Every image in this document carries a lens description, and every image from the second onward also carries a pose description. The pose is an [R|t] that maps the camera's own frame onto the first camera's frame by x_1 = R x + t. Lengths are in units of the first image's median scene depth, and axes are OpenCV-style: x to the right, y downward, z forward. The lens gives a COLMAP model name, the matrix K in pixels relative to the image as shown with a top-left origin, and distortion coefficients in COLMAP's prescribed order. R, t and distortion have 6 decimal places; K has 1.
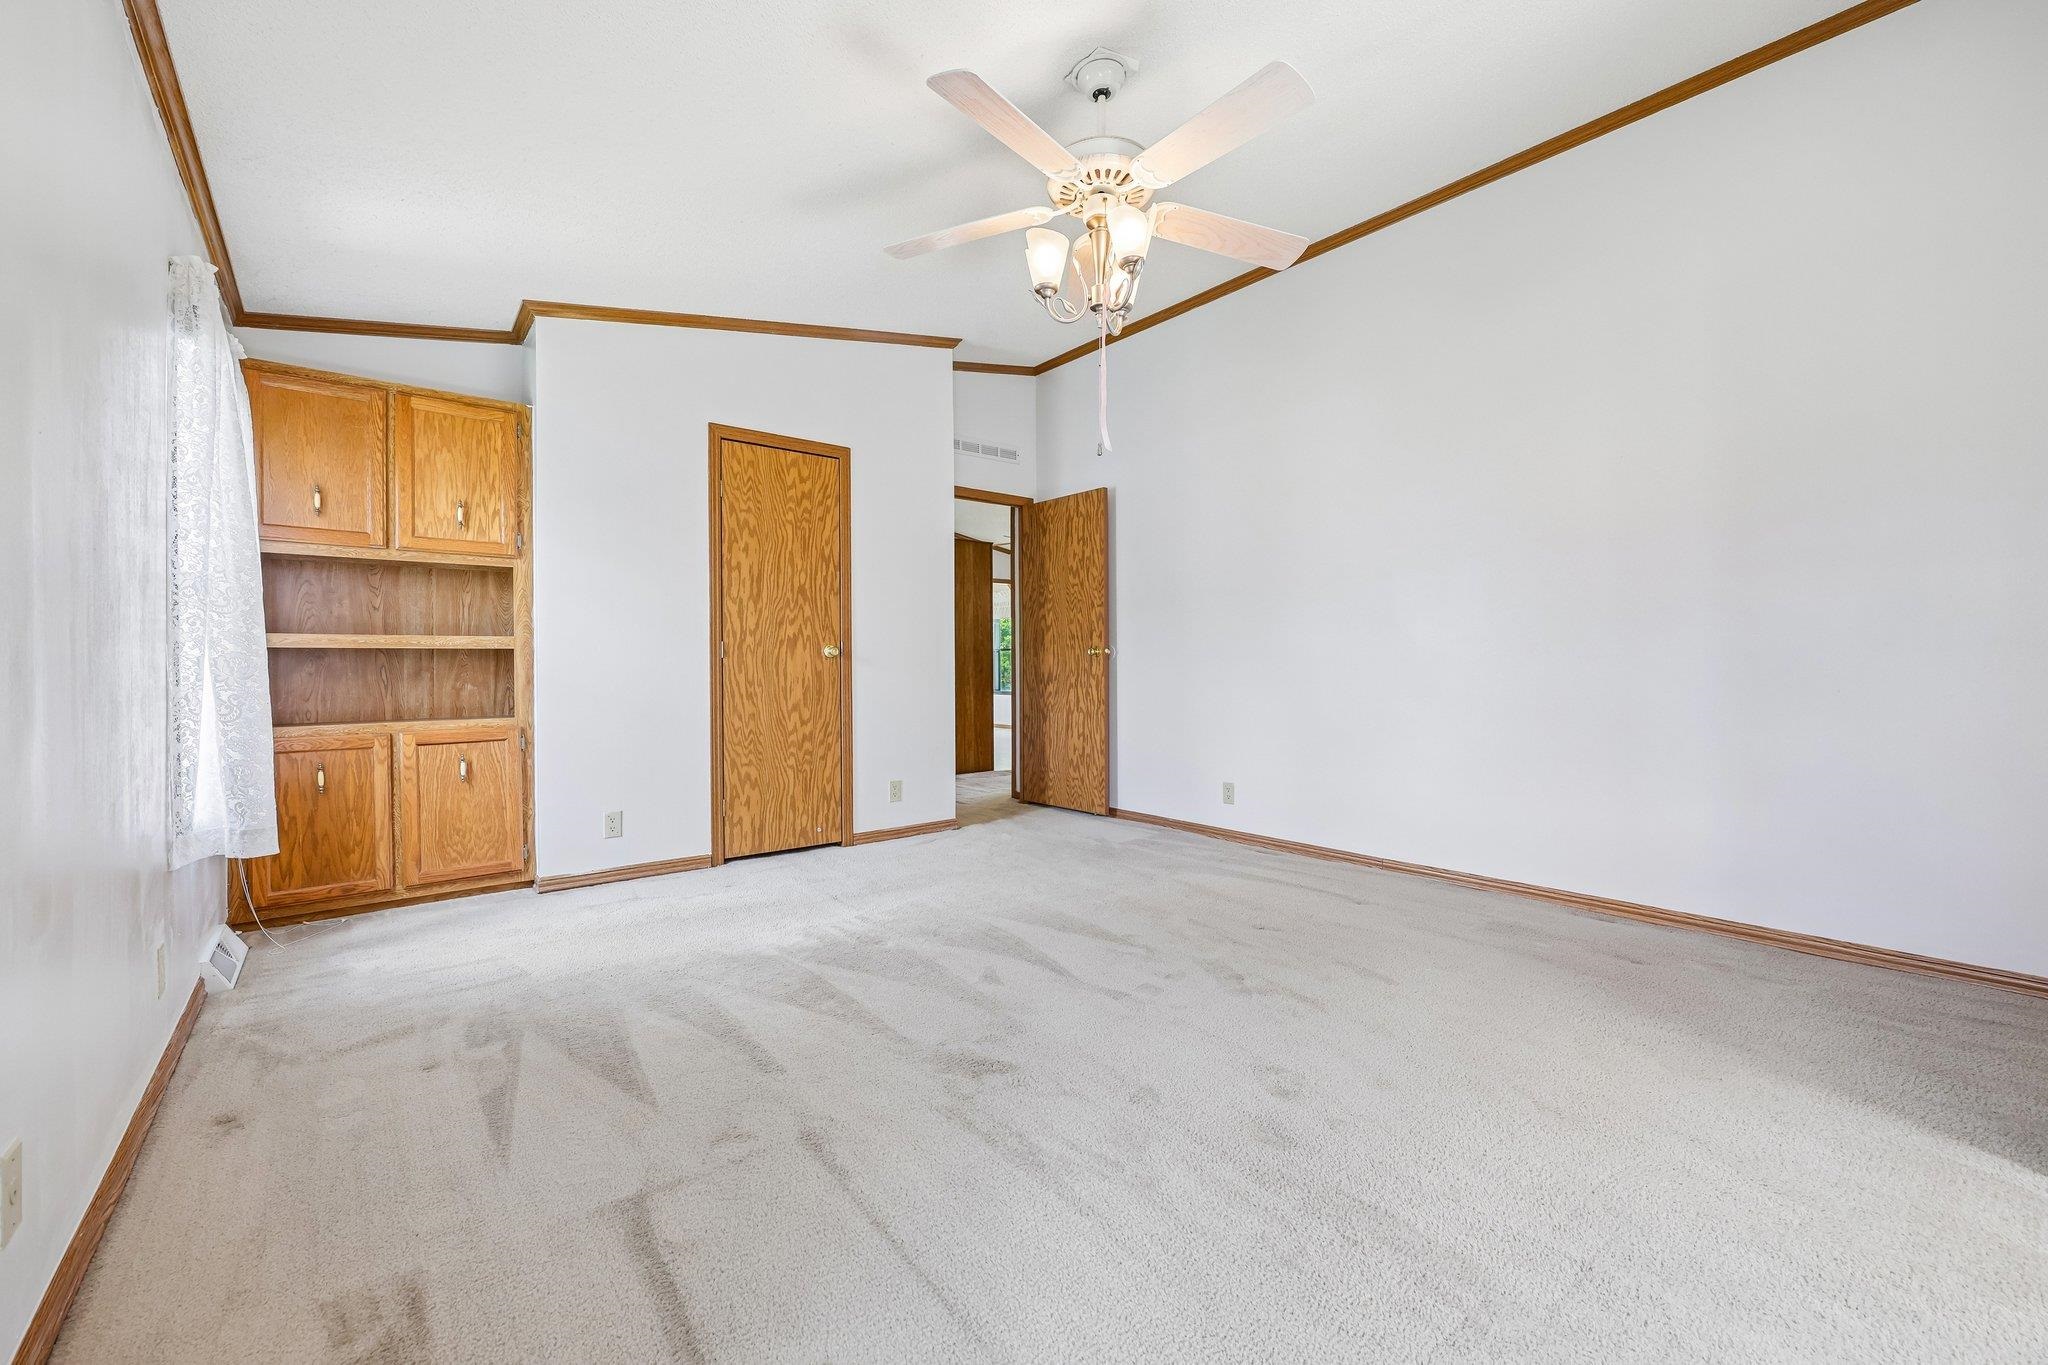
lens RADIAL K [[826.6, 0, 1023.3], [0, 826.6, 672.9], [0, 0, 1]] dist [0.000534, 0.000037]
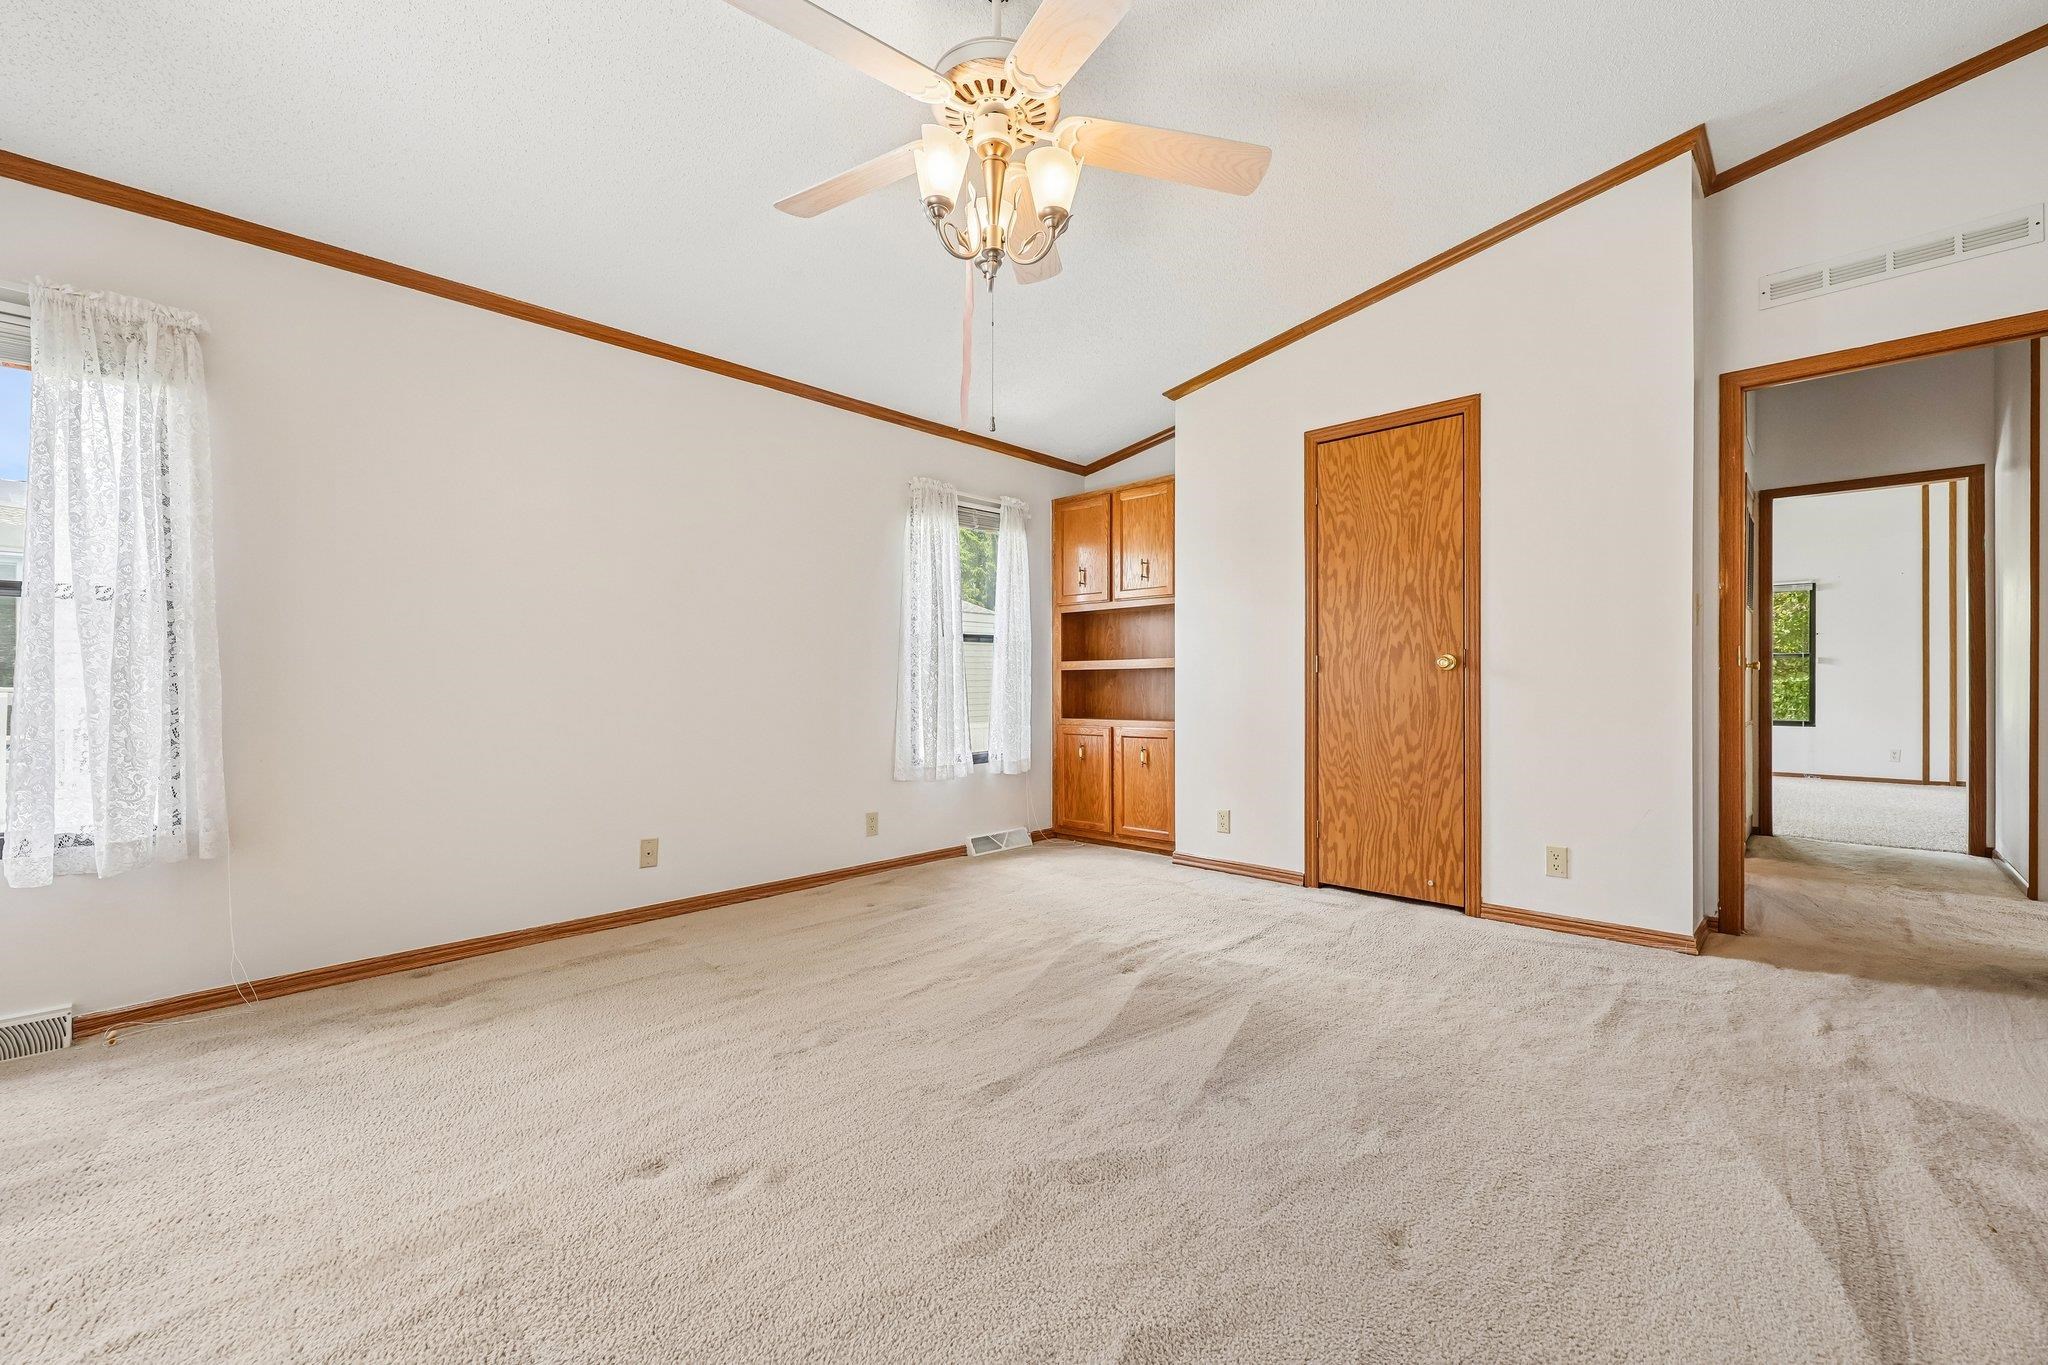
lens RADIAL K [[826.6, 0, 1024.2], [0, 826.6, 683.9], [0, 0, 1]] dist [0.000534, 0.000037]
pose [[0.122465, 0.005583, -0.992457, 0.538894], [-0.003634, 0.999980, 0.005177, -0.008549], [0.992466, 0.002973, 0.122483, 0.536813]]
